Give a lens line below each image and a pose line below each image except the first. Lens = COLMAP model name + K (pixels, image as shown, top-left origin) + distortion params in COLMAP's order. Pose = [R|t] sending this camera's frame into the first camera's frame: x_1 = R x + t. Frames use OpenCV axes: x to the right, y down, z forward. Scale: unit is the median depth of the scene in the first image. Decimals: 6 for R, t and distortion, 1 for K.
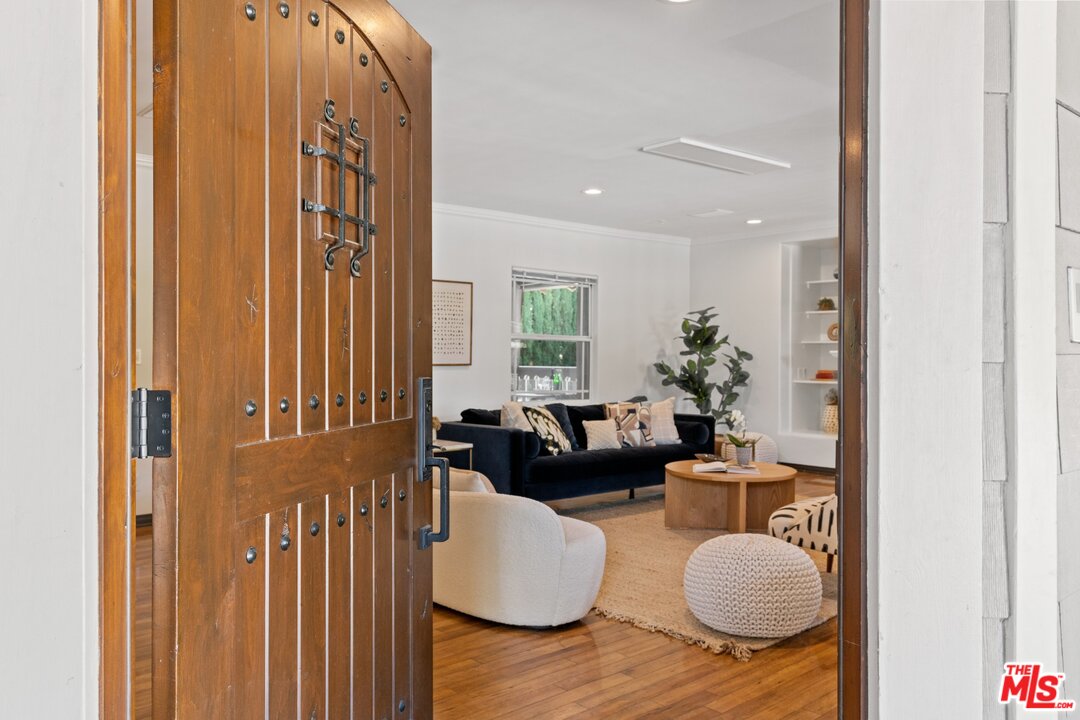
lens RADIAL K [[773.0, 0, 540.0], [0, 773.0, 360.0], [0, 0, 1]] dist [-0.004679, 0.000488]
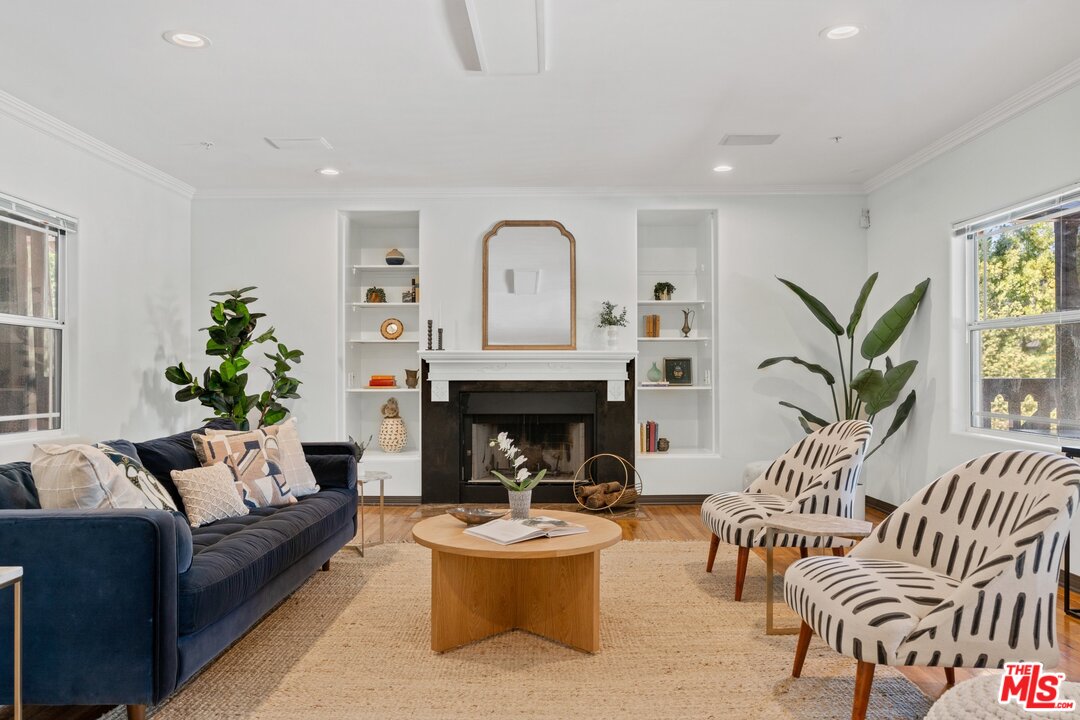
lens RADIAL K [[773.0, 0, 540.0], [0, 773.0, 360.0], [0, 0, 1]] dist [-0.004679, 0.000488]
pose [[0.681486, 0.006109, 0.731806, -0.115296], [0.005317, 0.999897, -0.013299, 0.009048], [-0.731812, 0.012954, 0.681384, 0.340493]]
